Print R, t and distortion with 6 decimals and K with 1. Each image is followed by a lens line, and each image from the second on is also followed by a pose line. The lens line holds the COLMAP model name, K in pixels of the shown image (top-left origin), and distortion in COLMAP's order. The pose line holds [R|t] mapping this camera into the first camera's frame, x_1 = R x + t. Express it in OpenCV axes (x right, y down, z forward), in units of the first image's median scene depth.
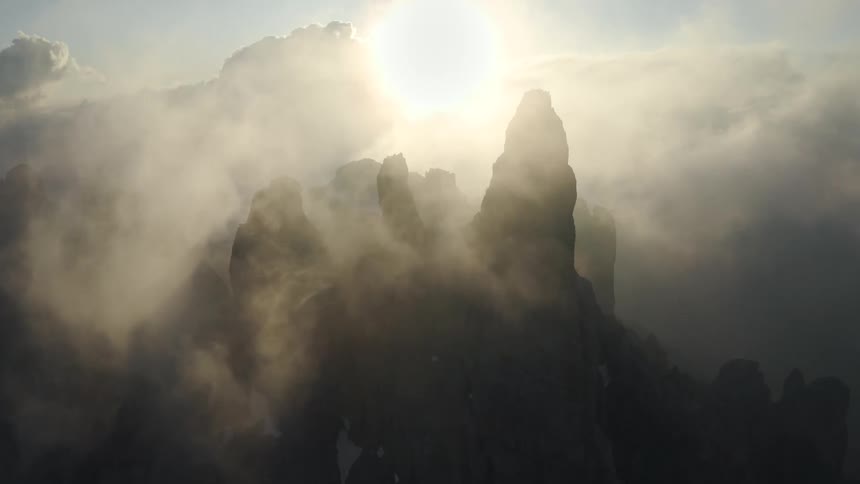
lens RADIAL K [[708.2, 0, 440.8], [0, 708.2, 243.1], [0, 0, 1]] dist [-0.171488, 0.013703]
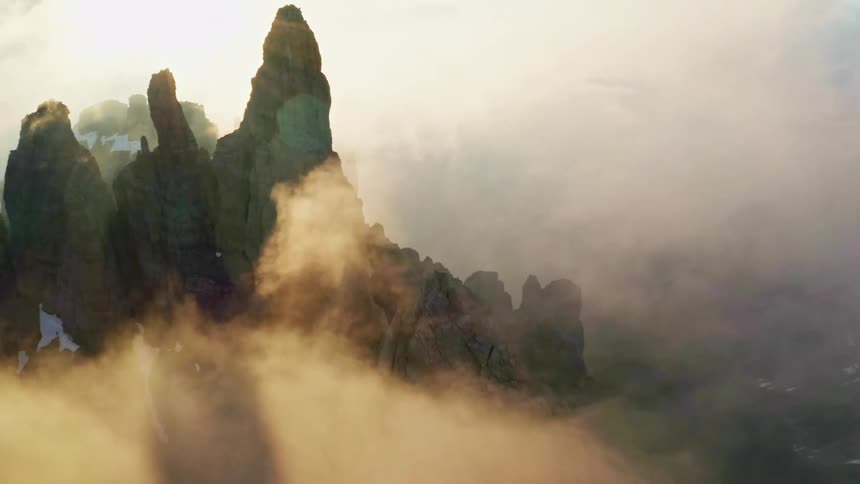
lens RADIAL K [[708.2, 0, 440.8], [0, 708.2, 243.1], [0, 0, 1]] dist [-0.171488, 0.013703]
pose [[0.928980, -0.107067, 0.354307, -0.034925], [0.082390, 0.993048, 0.084064, 0.043093], [-0.360844, -0.048902, 0.931343, -0.060897]]
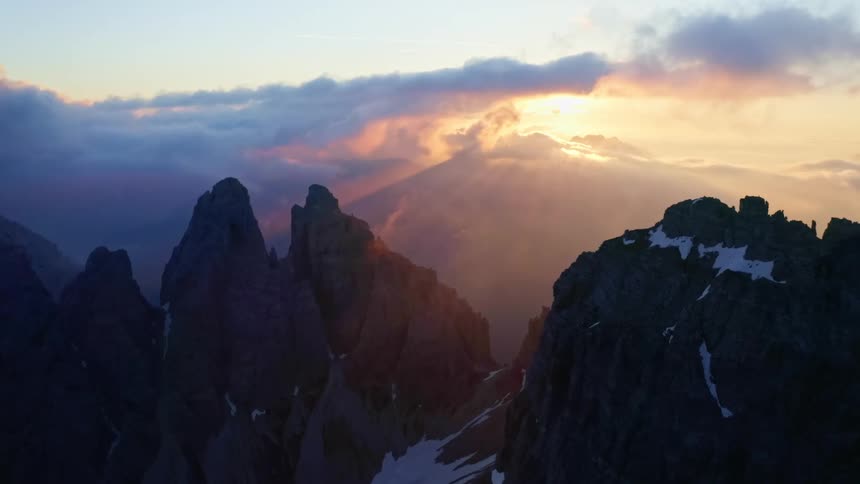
lens RADIAL K [[708.2, 0, 440.8], [0, 708.2, 243.1], [0, 0, 1]] dist [-0.171488, 0.013703]
pose [[0.972060, 0.054917, -0.228219, -0.245626], [-0.064461, 0.997321, -0.034571, -0.029119], [0.225709, 0.048316, 0.972996, 0.234683]]
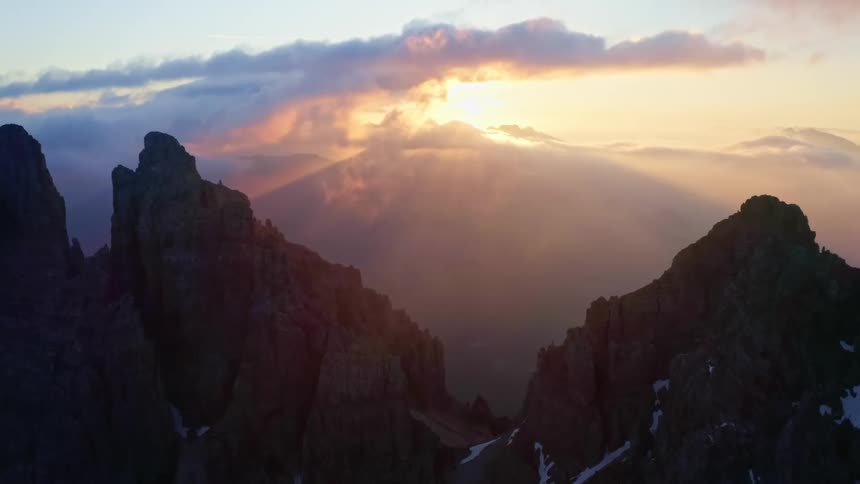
lens RADIAL K [[708.2, 0, 440.8], [0, 708.2, 243.1], [0, 0, 1]] dist [-0.171488, 0.013703]
pose [[0.994018, 0.017773, -0.107761, -0.488190], [-0.022050, 0.999010, -0.038633, -0.018812], [0.106968, 0.040778, 0.993426, 1.145088]]
